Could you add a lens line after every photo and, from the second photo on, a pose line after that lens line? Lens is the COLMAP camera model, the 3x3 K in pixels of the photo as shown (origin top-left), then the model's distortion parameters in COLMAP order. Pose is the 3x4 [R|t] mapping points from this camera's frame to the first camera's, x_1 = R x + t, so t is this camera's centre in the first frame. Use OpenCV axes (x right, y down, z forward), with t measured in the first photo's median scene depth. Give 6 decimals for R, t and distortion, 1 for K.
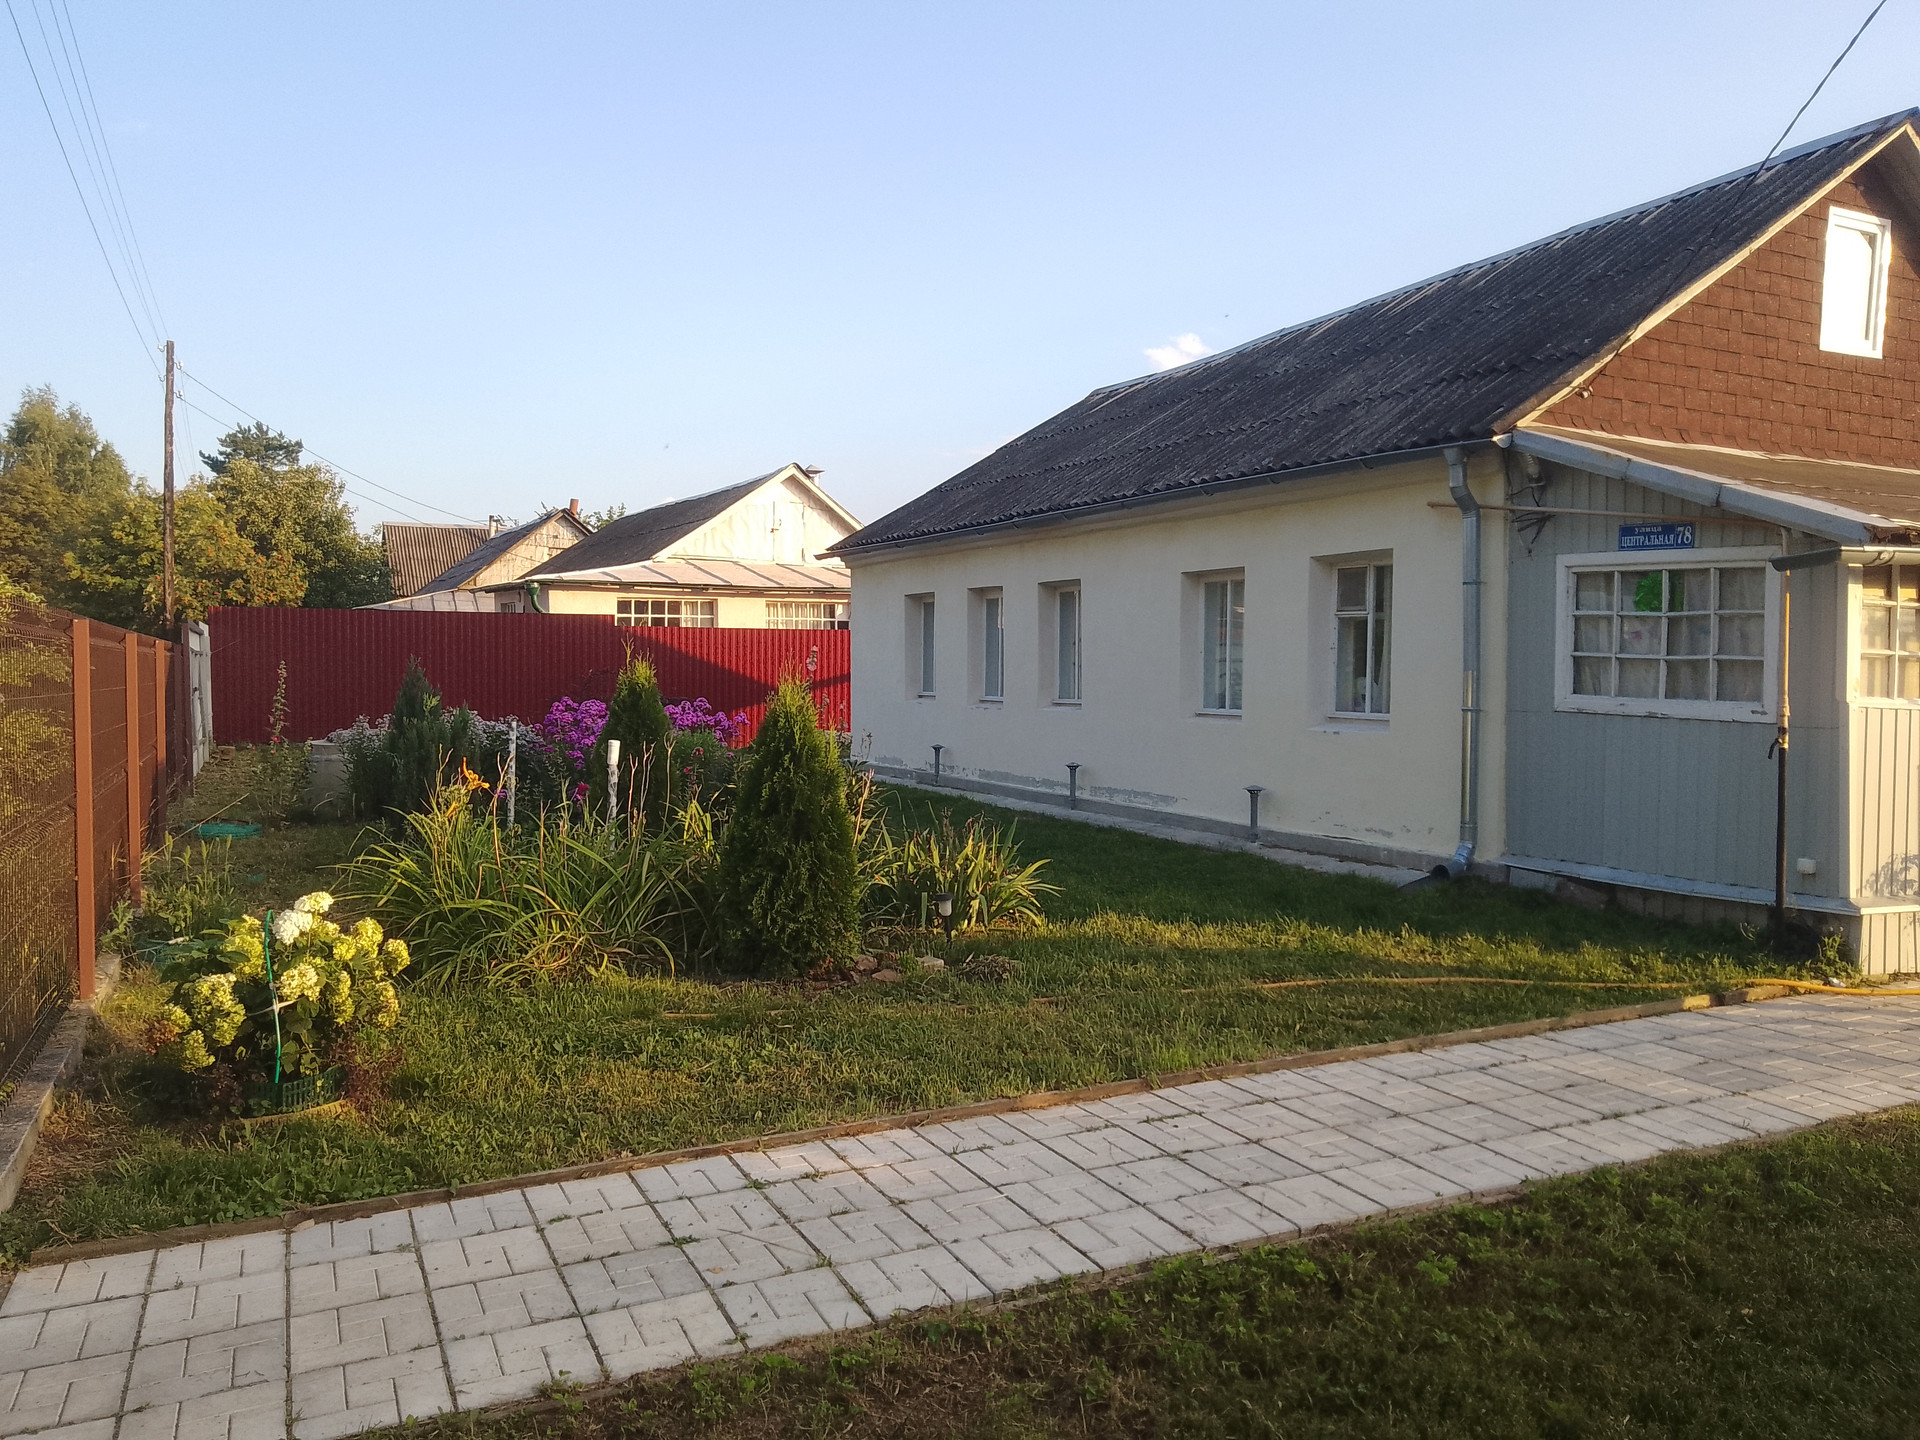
lens RADIAL K [[1424.7, 0, 944.2], [0, 1424.7, 715.4], [0, 0, 1]] dist [0.017259, 0.015503]
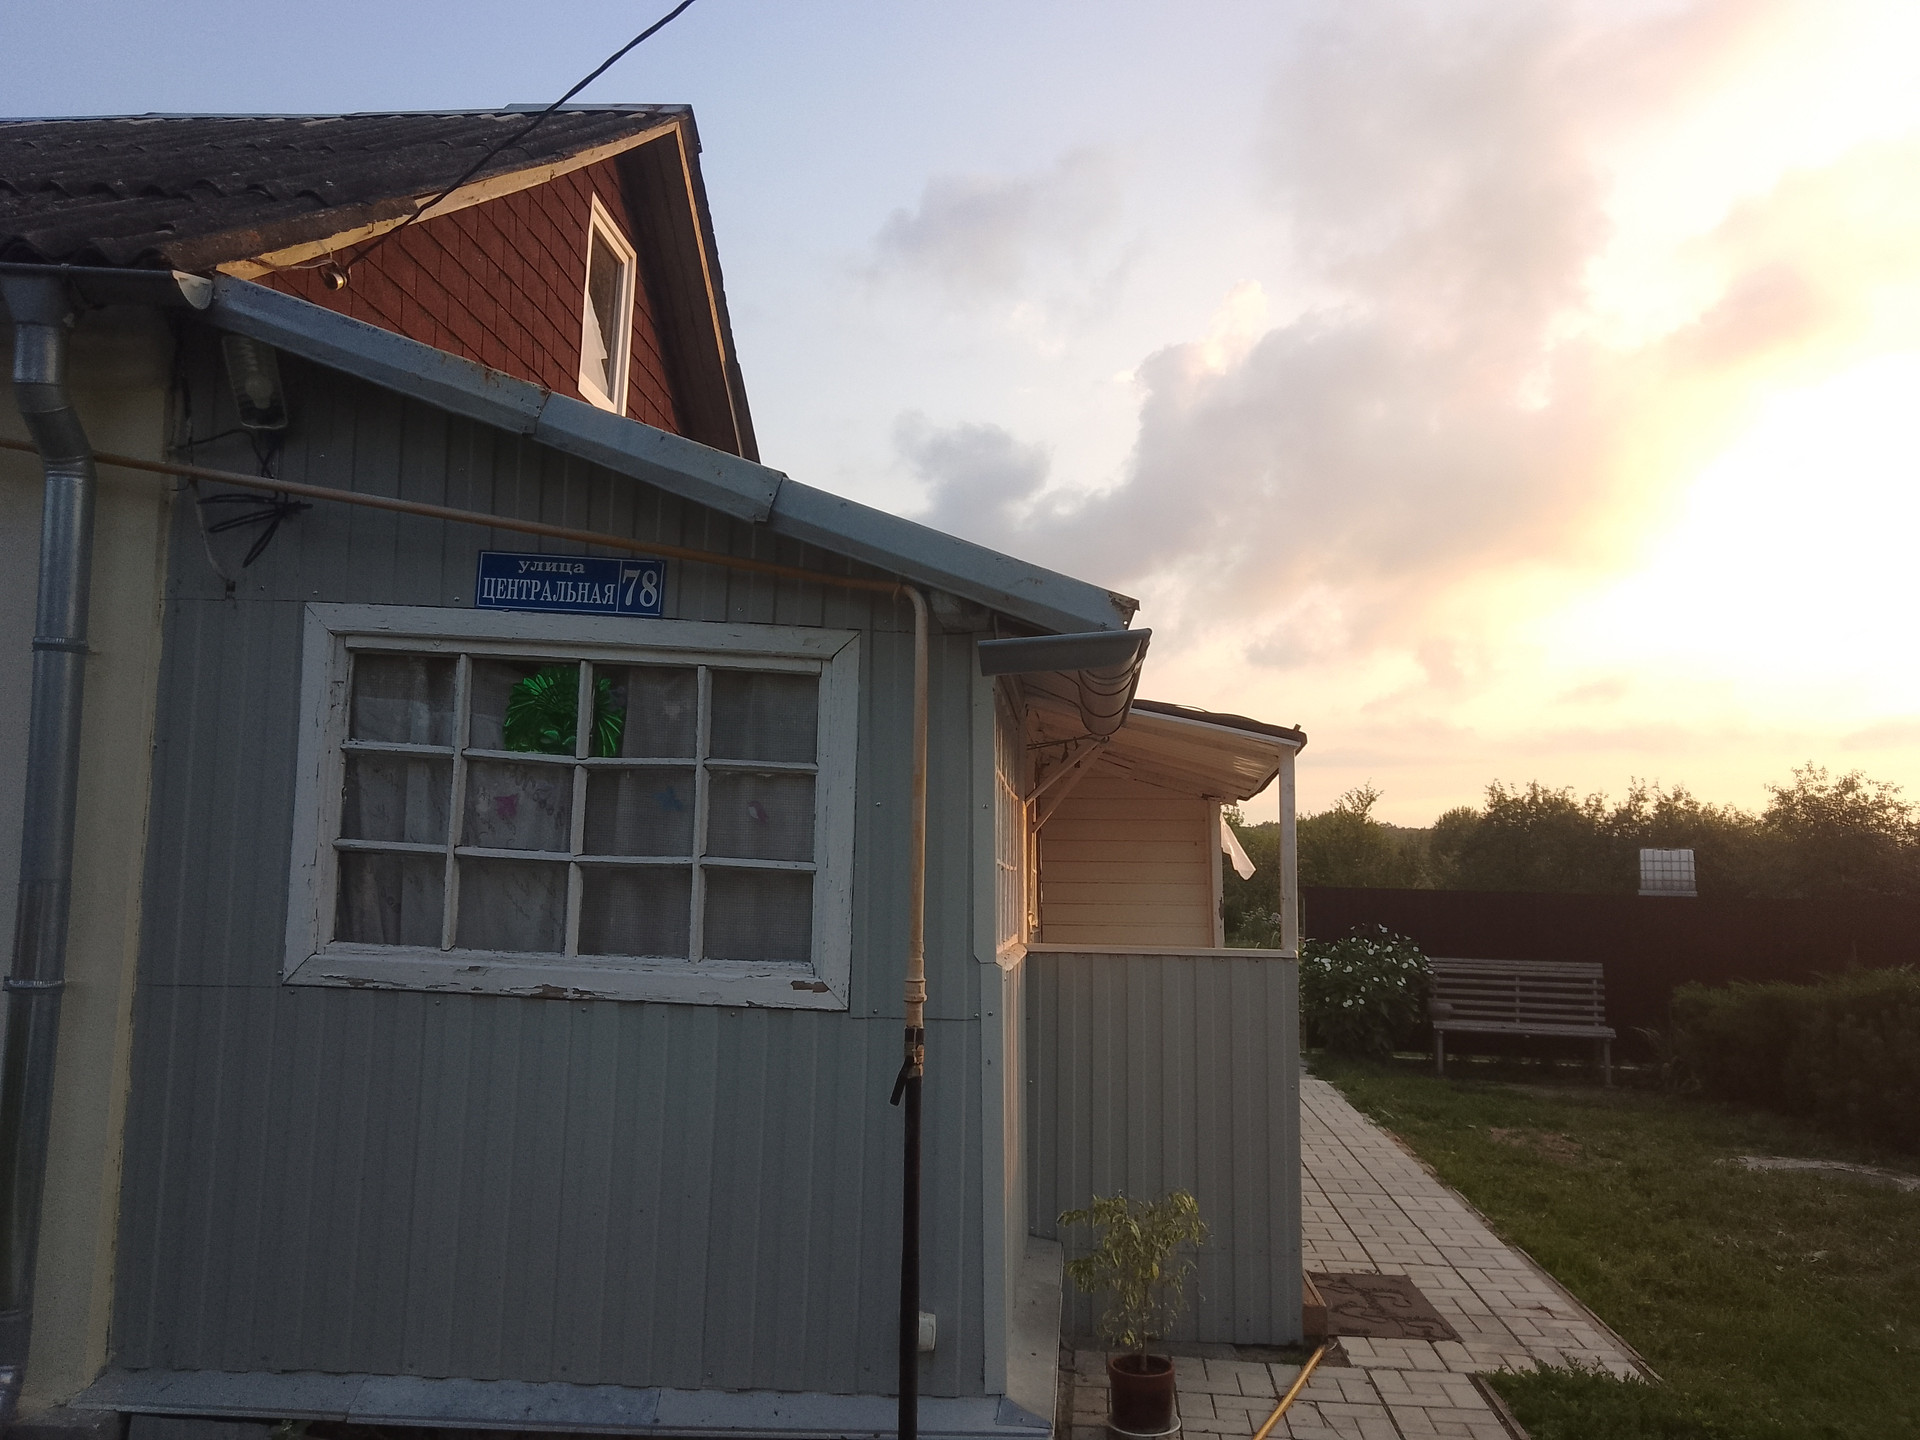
lens RADIAL K [[1424.7, 0, 958.1], [0, 1424.7, 734.2], [0, 0, 1]] dist [0.017259, 0.015503]
pose [[0.492821, 0.085346, 0.865935, 0.179304], [0.006132, 0.994813, -0.101538, -0.033616], [-0.870109, 0.055350, 0.489741, 0.688156]]
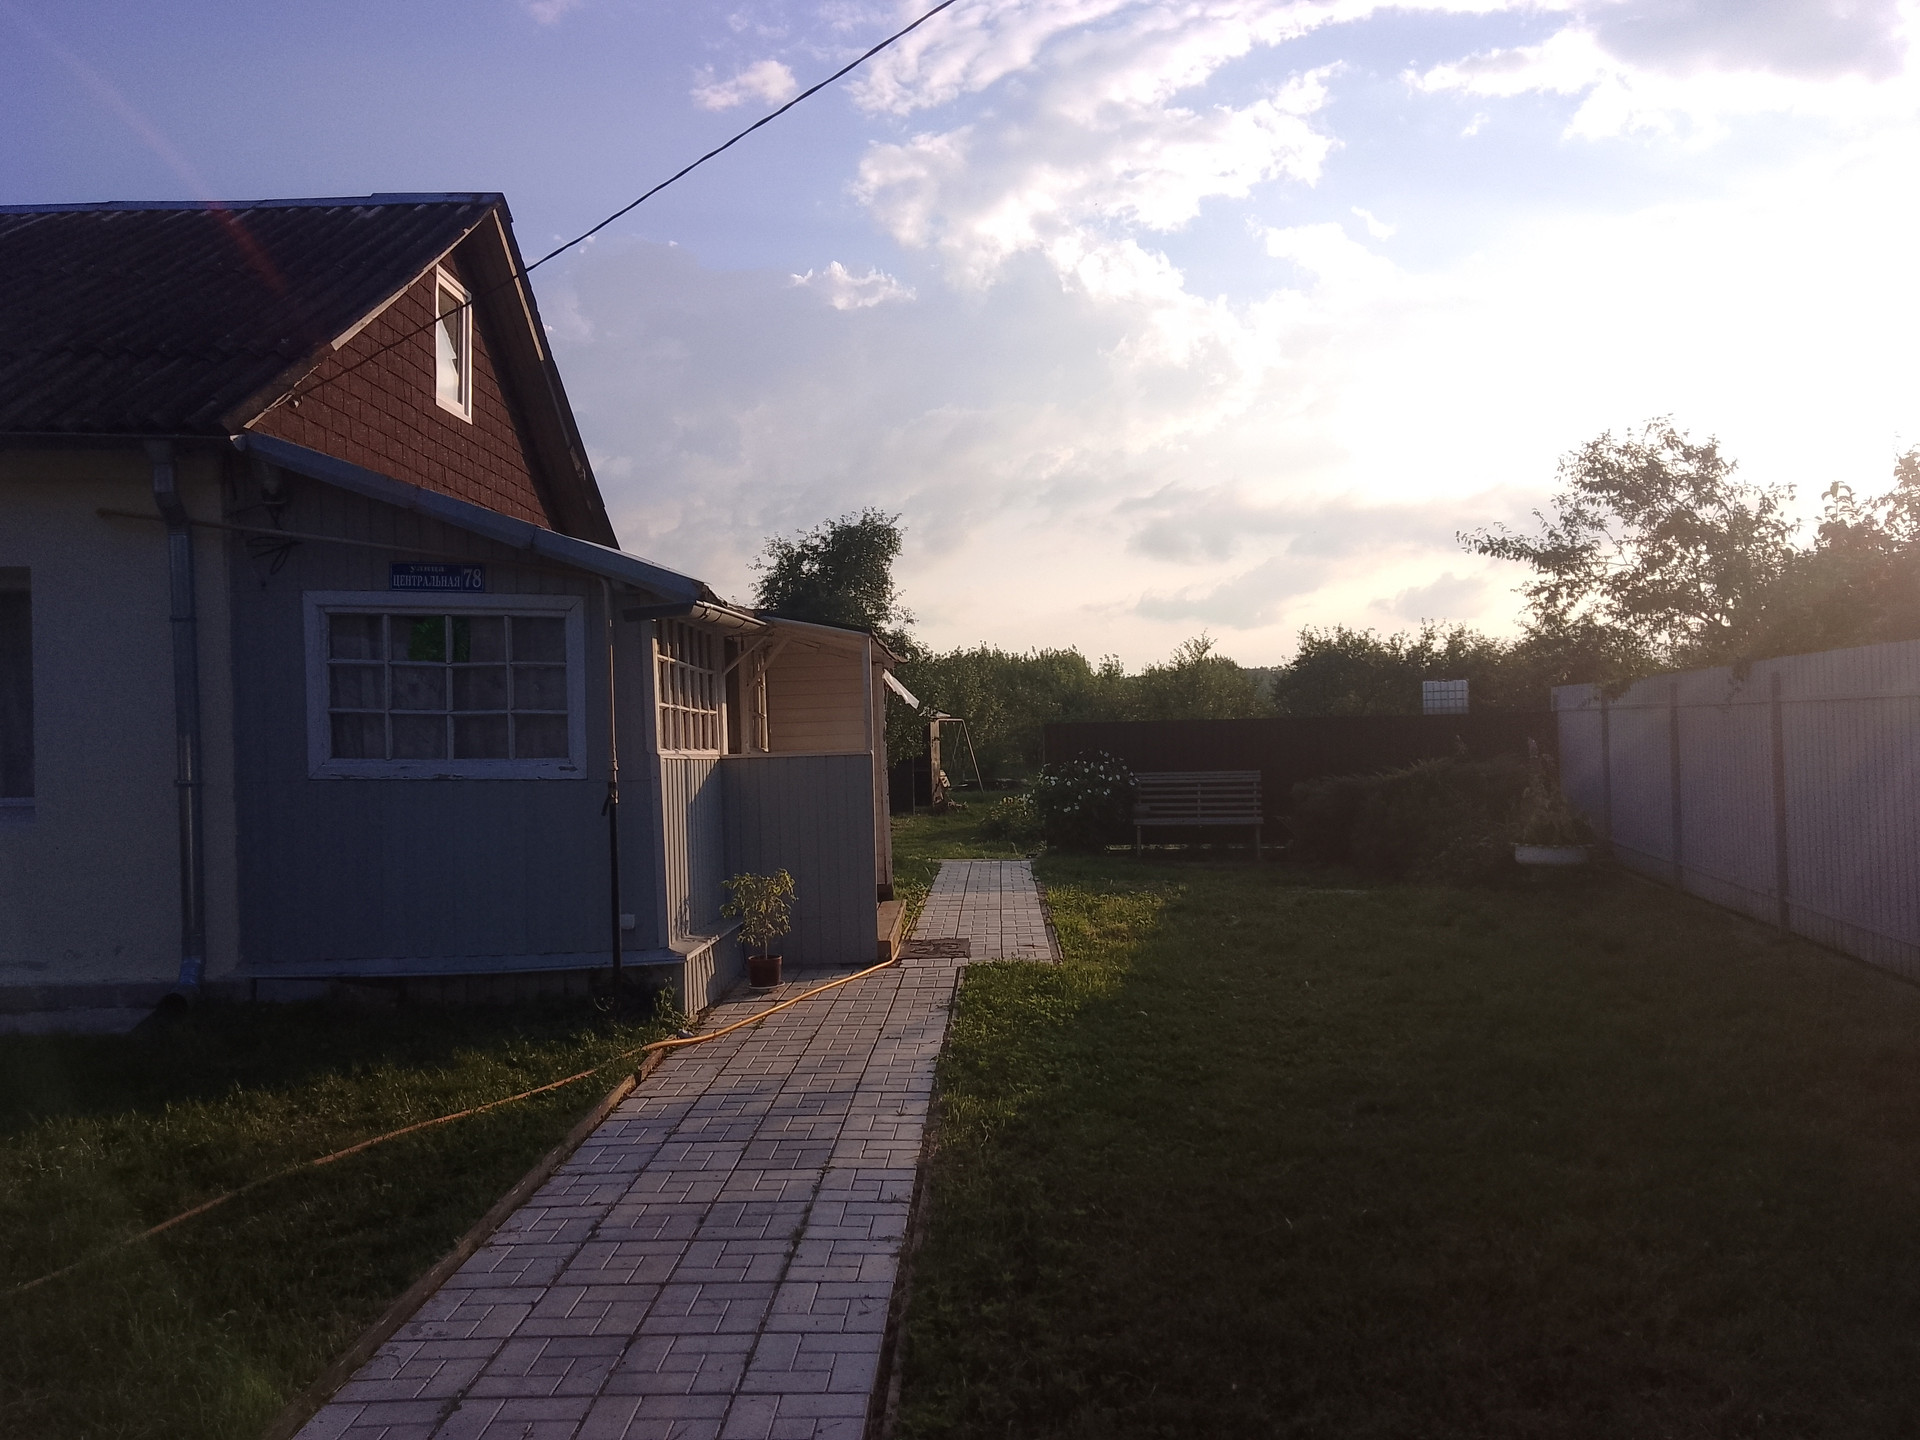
lens RADIAL K [[1424.7, 0, 945.2], [0, 1424.7, 724.7], [0, 0, 1]] dist [0.017259, 0.015503]
pose [[0.440611, -0.015249, 0.897569, -0.163837], [0.050945, 0.998669, -0.008042, -0.010318], [-0.896252, 0.049270, 0.440801, 0.333187]]
